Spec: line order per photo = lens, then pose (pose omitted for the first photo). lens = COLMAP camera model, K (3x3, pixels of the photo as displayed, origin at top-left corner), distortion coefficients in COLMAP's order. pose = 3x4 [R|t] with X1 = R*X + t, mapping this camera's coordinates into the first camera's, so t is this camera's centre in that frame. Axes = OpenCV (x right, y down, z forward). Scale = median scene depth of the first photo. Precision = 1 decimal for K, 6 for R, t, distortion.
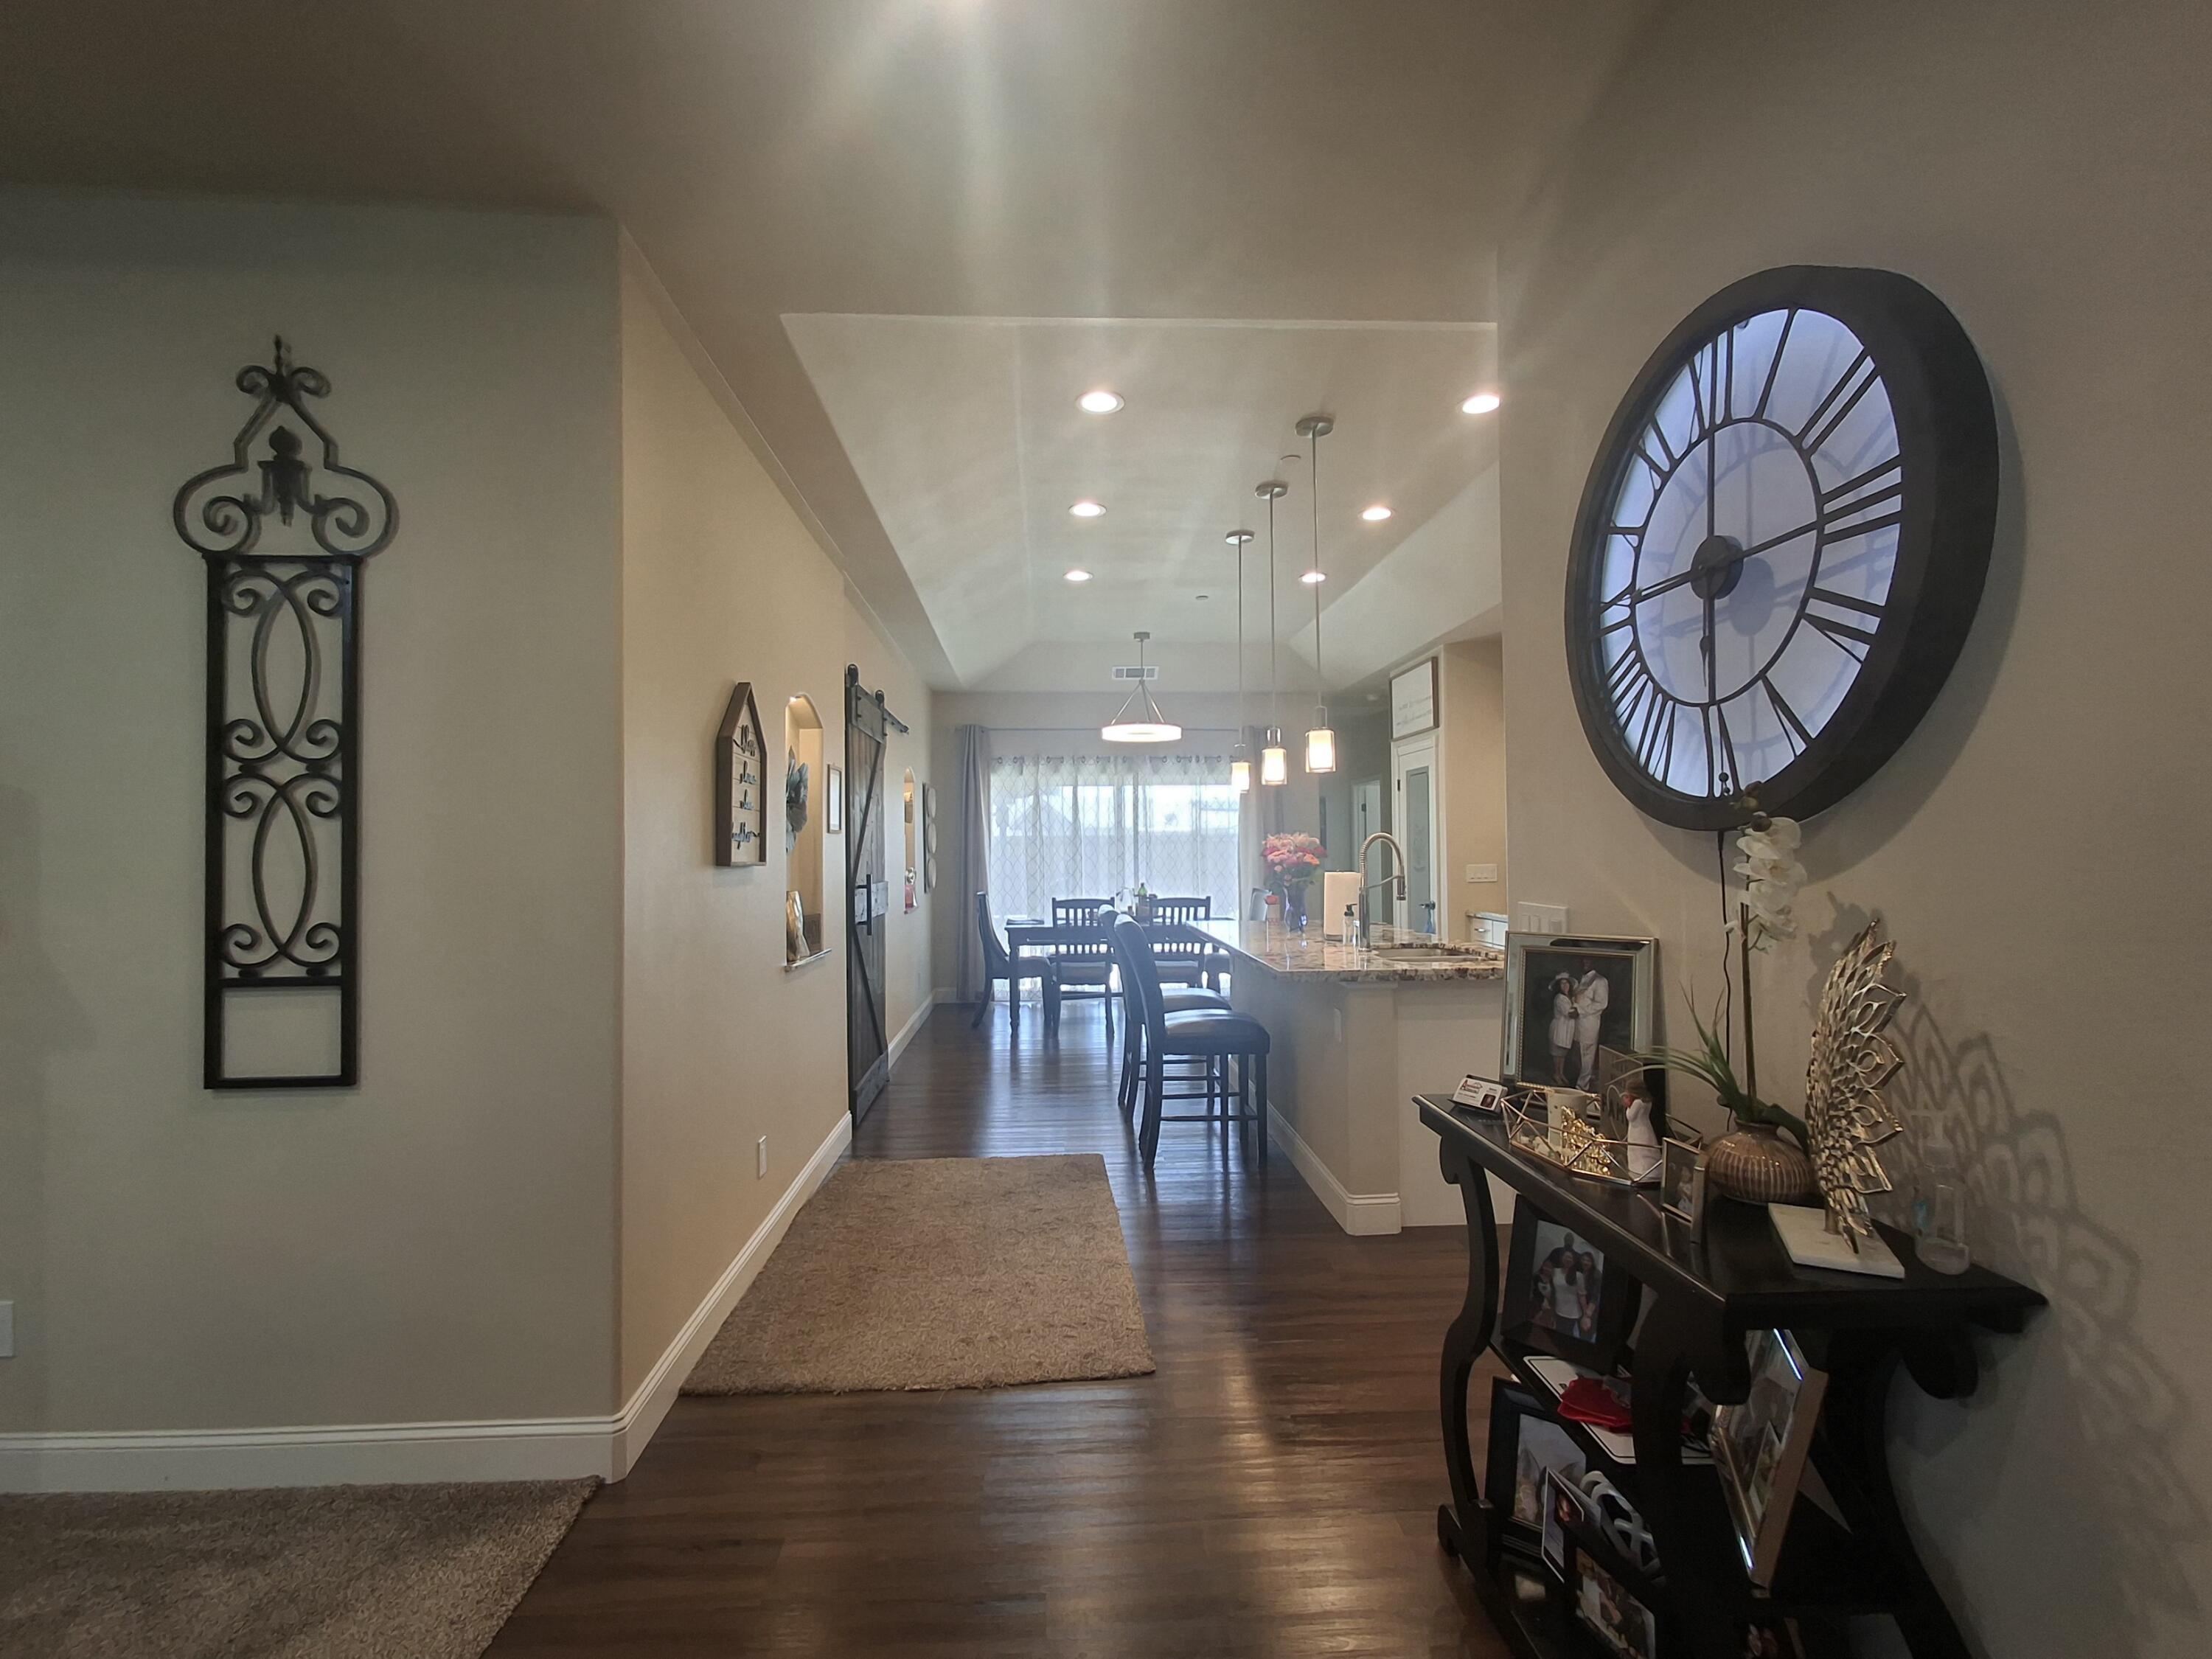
lens RADIAL K [[1006.7, 0, 1091.4], [0, 1006.7, 833.3], [0, 0, 1]] dist [0.003567, 0.000672]
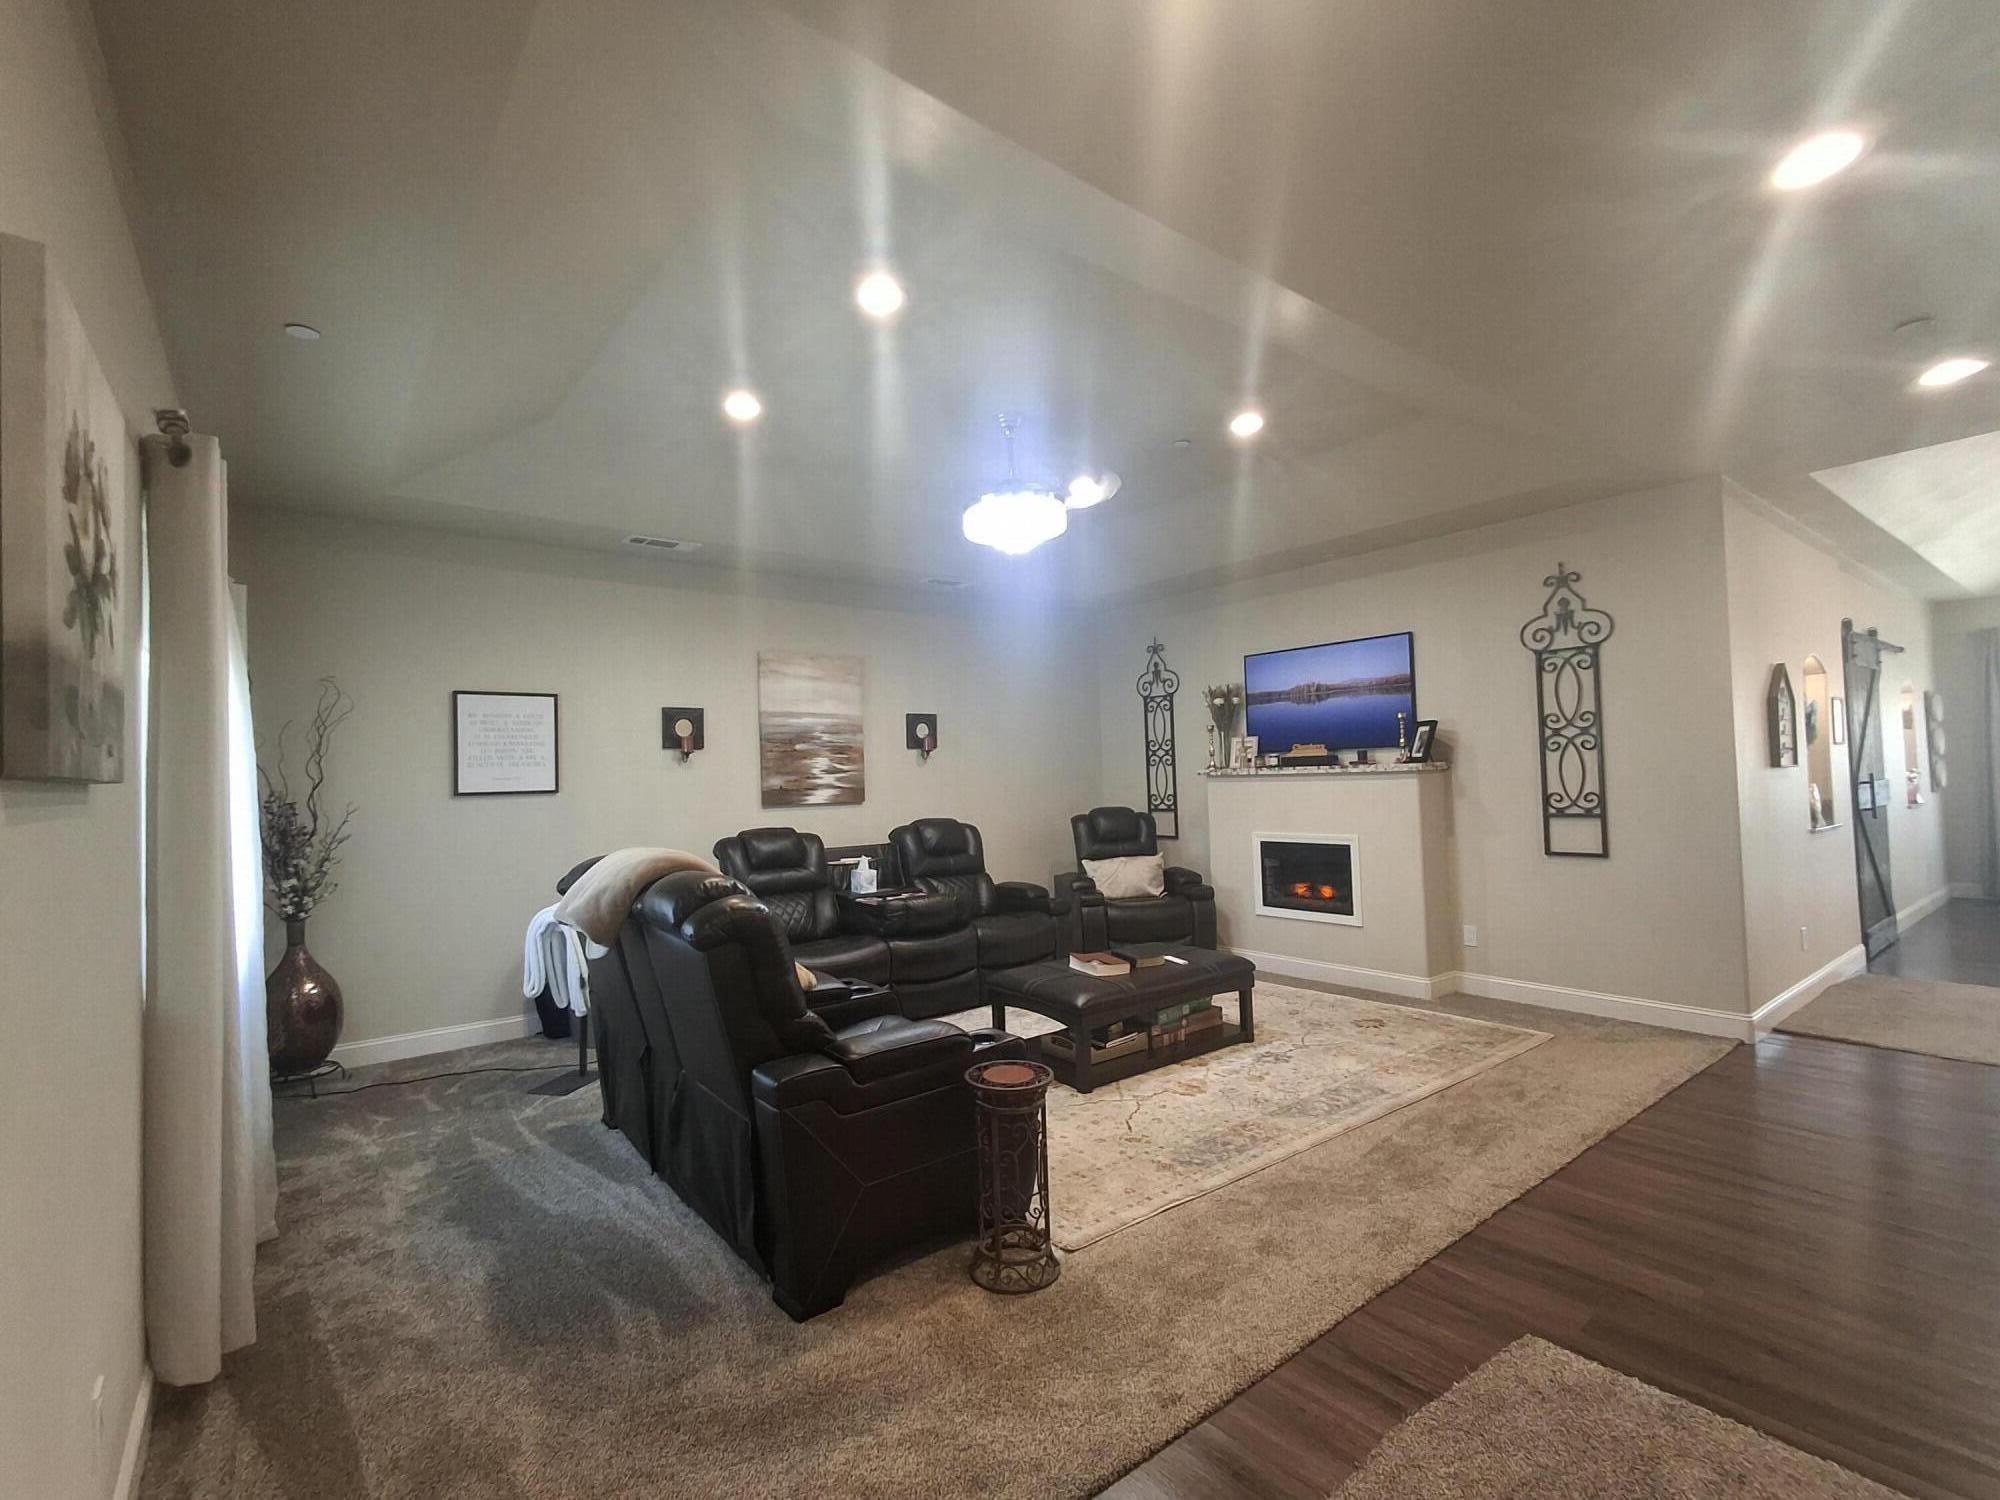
lens RADIAL K [[910.3, 0, 986.8], [0, 910.3, 753.4], [0, 0, 1]] dist [0.003567, 0.000672]
pose [[0.569900, -0.032291, -0.821079, 0.149229], [0.038948, 0.999166, -0.012262, -0.023016], [0.820790, -0.024991, 0.570683, -0.922775]]
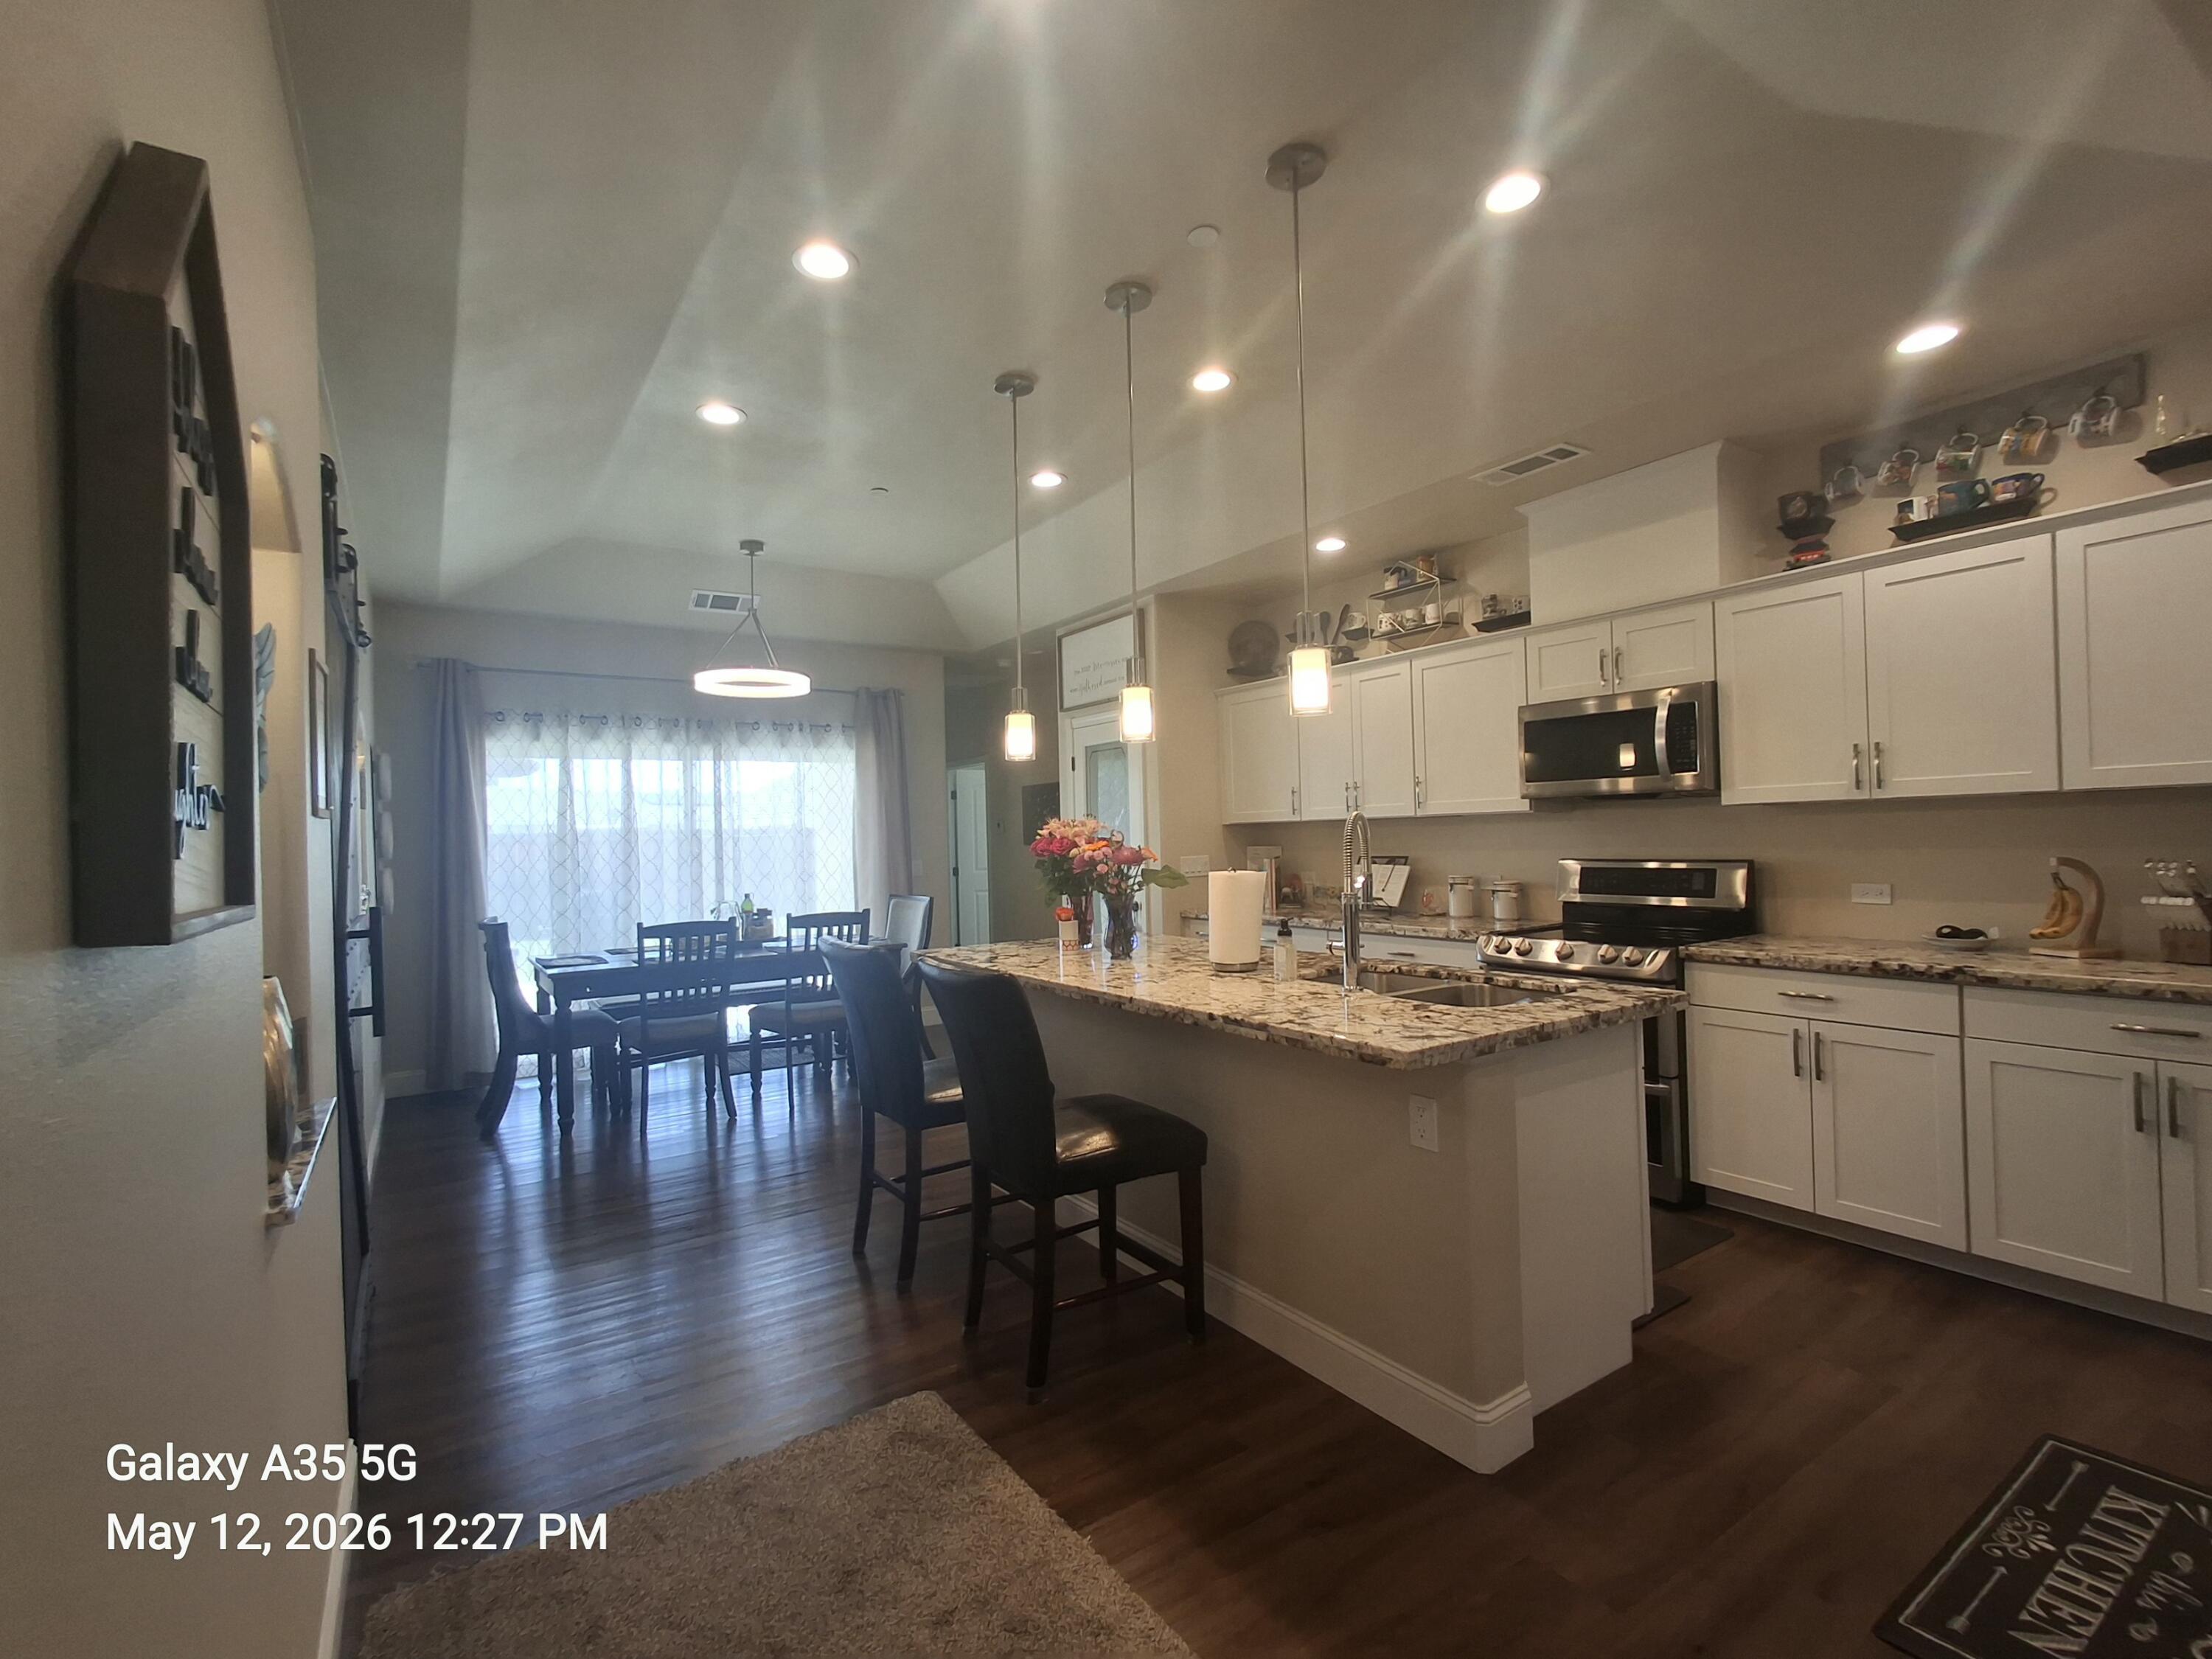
lens RADIAL K [[1006.7, 0, 1091.4], [0, 1006.7, 833.3], [0, 0, 1]] dist [0.003567, 0.000672]
pose [[0.859491, -0.012605, 0.510995, -0.247669], [0.010683, 0.999921, 0.006698, 0.009683], [-0.511038, -0.000298, 0.859558, 0.601793]]
